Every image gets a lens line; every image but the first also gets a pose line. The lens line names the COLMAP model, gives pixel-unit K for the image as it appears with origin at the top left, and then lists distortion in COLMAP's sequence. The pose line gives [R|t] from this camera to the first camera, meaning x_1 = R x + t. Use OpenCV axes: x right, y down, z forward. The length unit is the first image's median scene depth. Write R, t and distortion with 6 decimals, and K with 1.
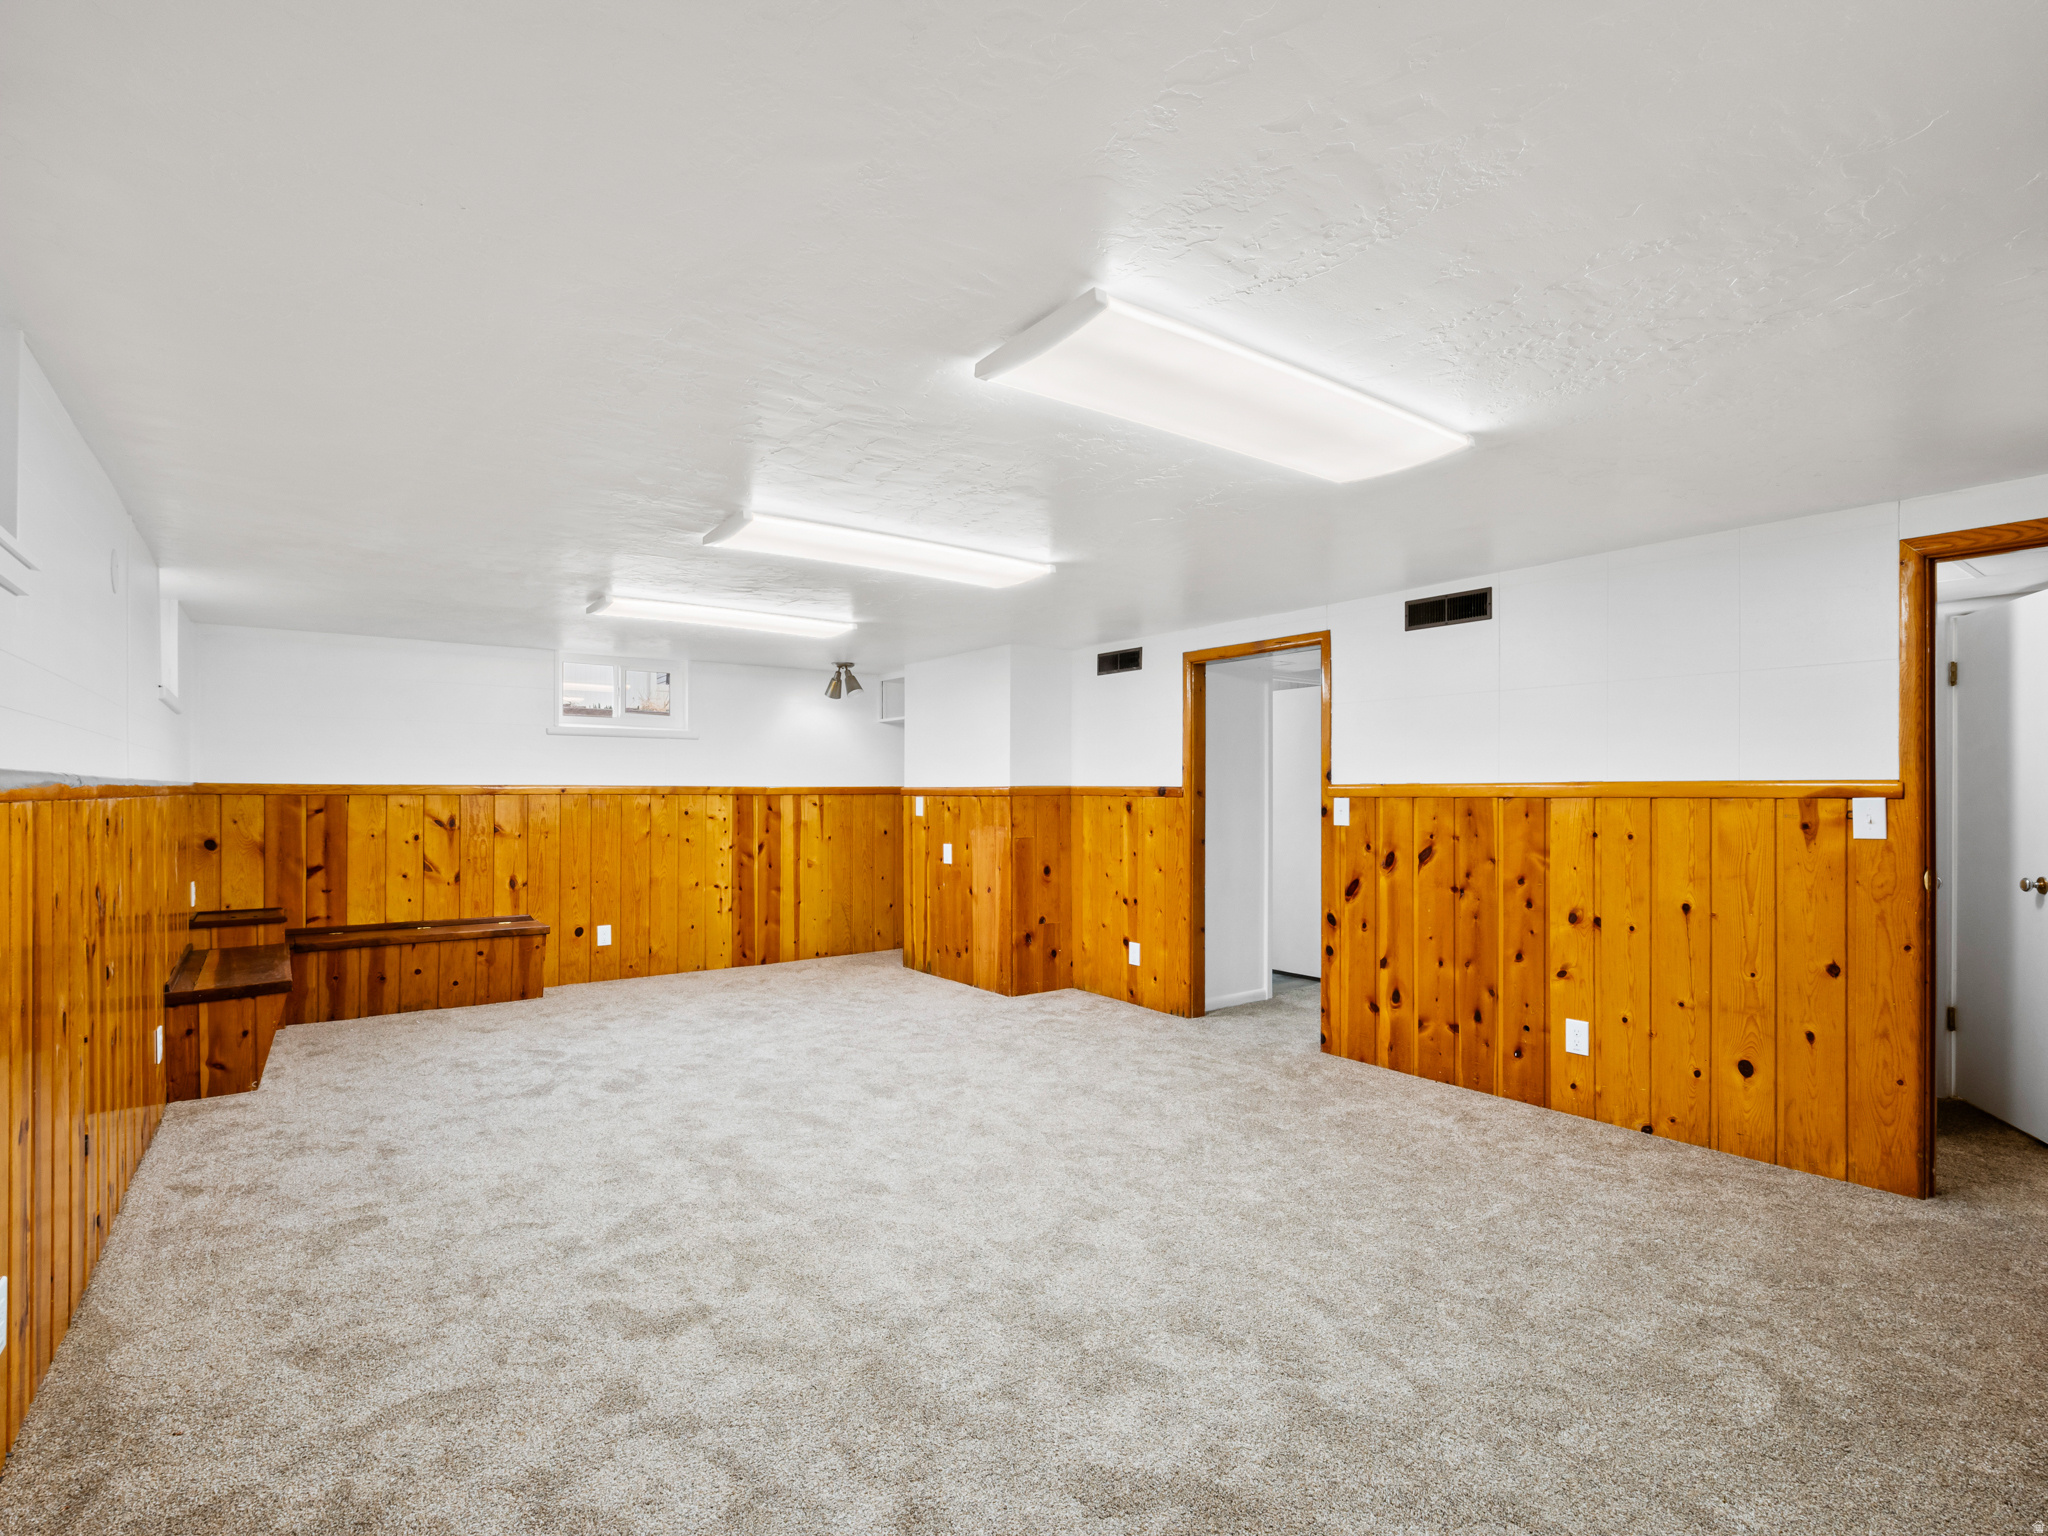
lens RADIAL K [[980.2, 0, 1027.6], [0, 980.2, 784.1], [0, 0, 1]] dist [-0.008995, -0.001331]
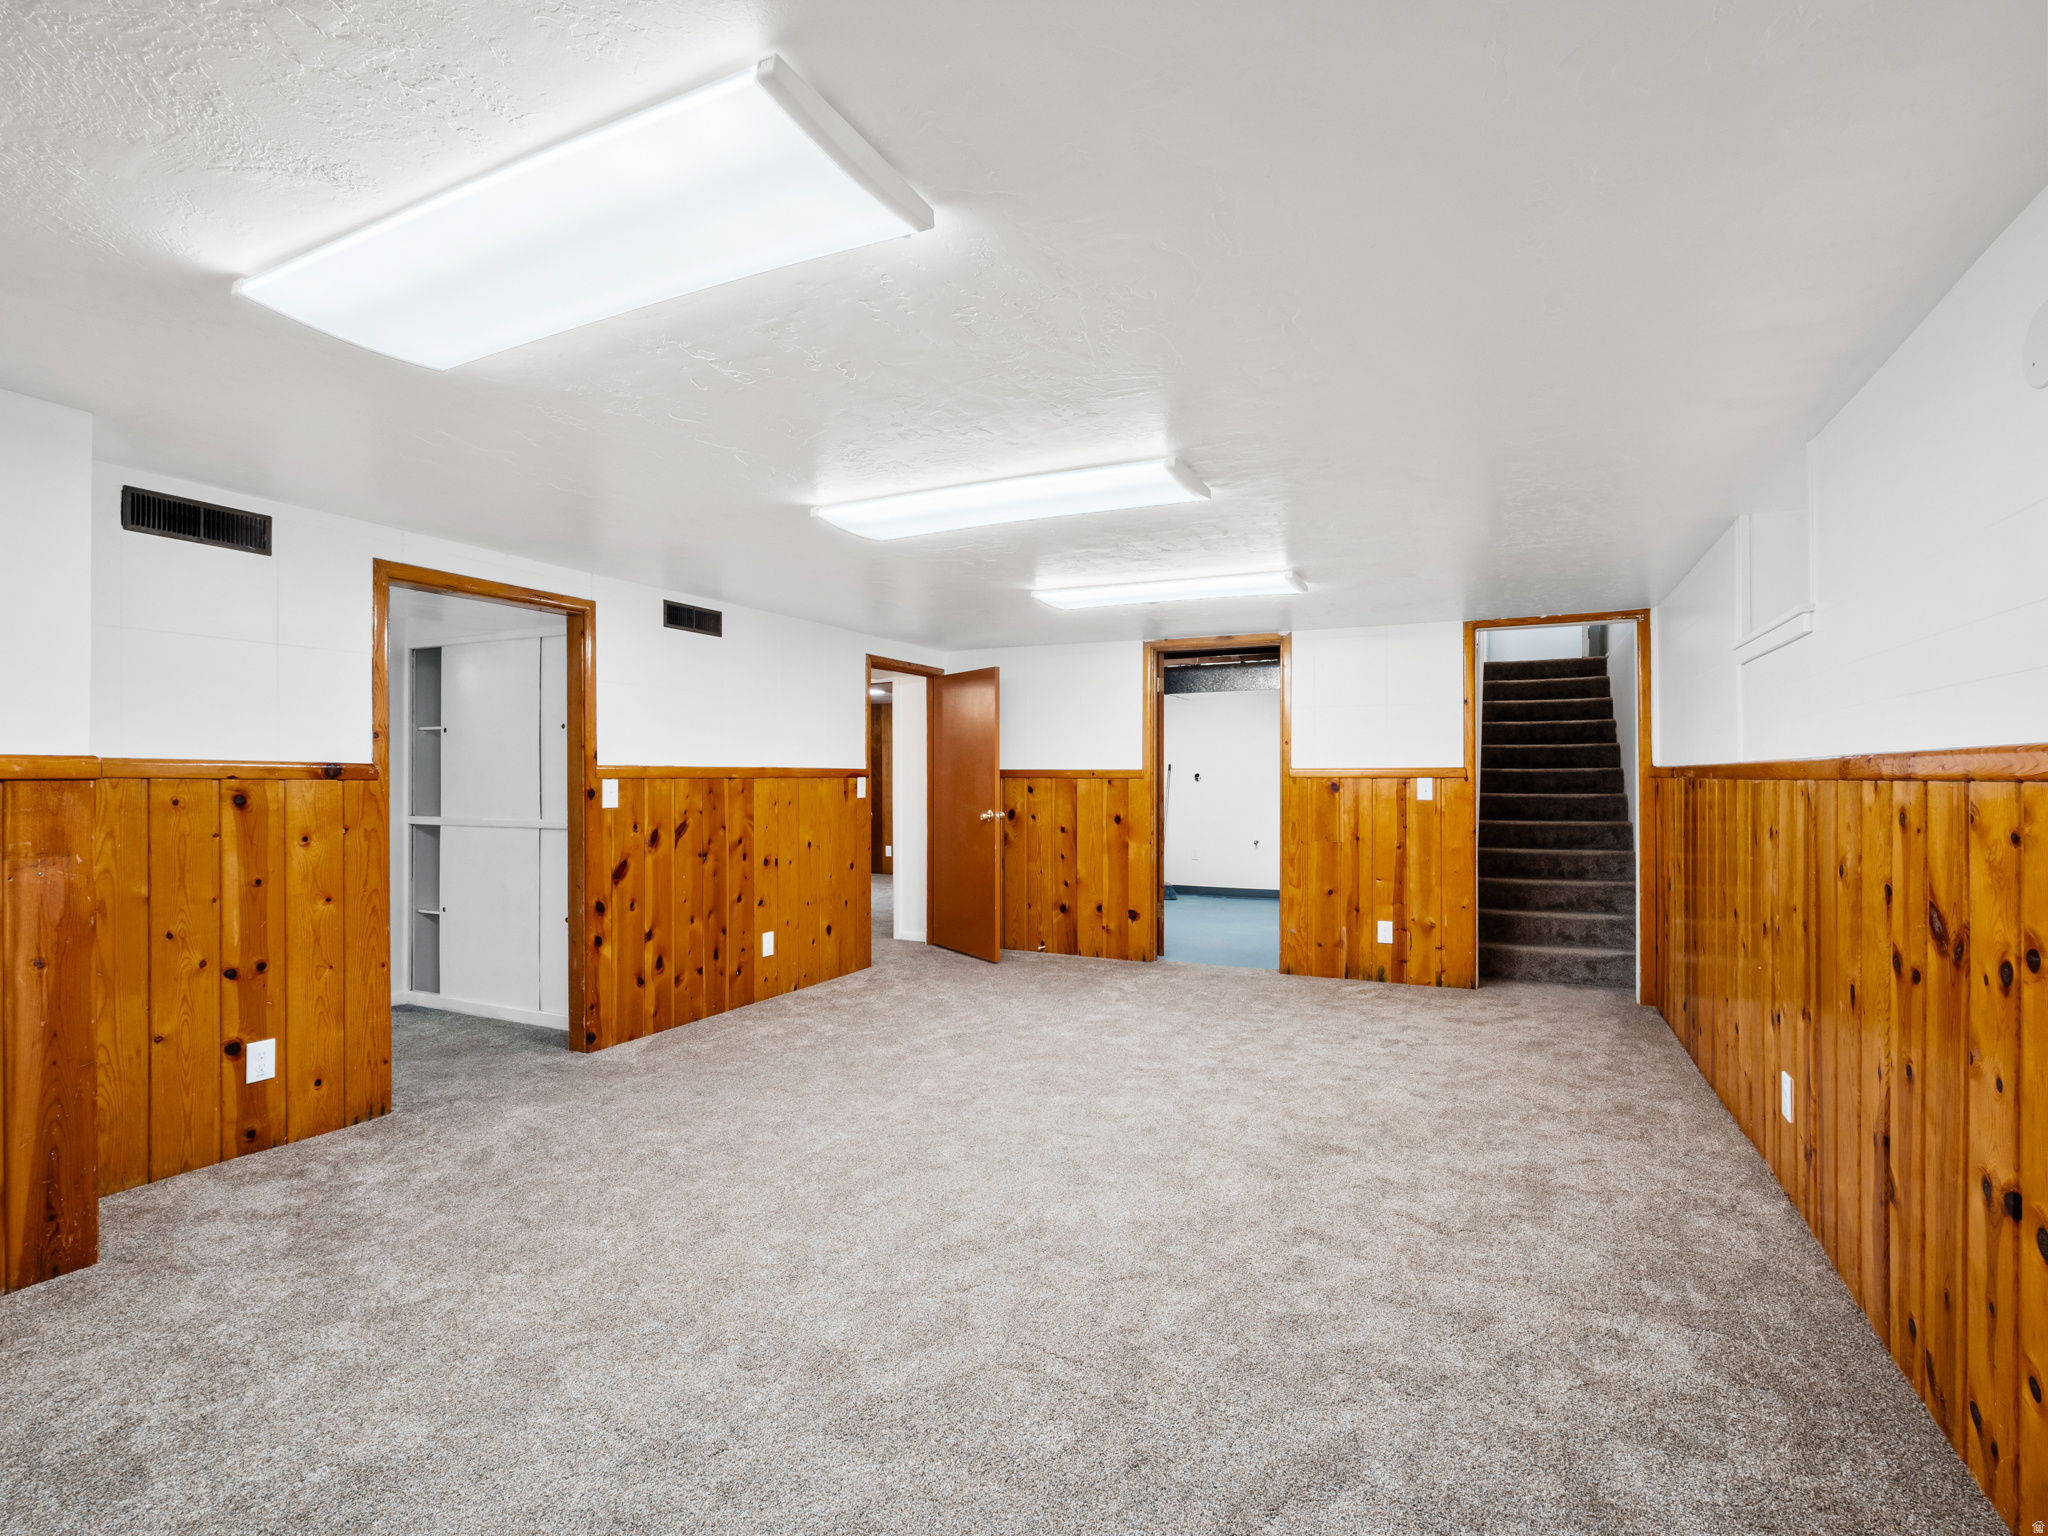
lens RADIAL K [[980.2, 0, 1028.6], [0, 980.2, 770.8], [0, 0, 1]] dist [-0.008995, -0.001331]
pose [[-0.460946, 0.004800, 0.887415, -0.769436], [-0.008283, 0.999919, -0.009710, 0.012063], [-0.887389, -0.011826, -0.460869, 1.139171]]
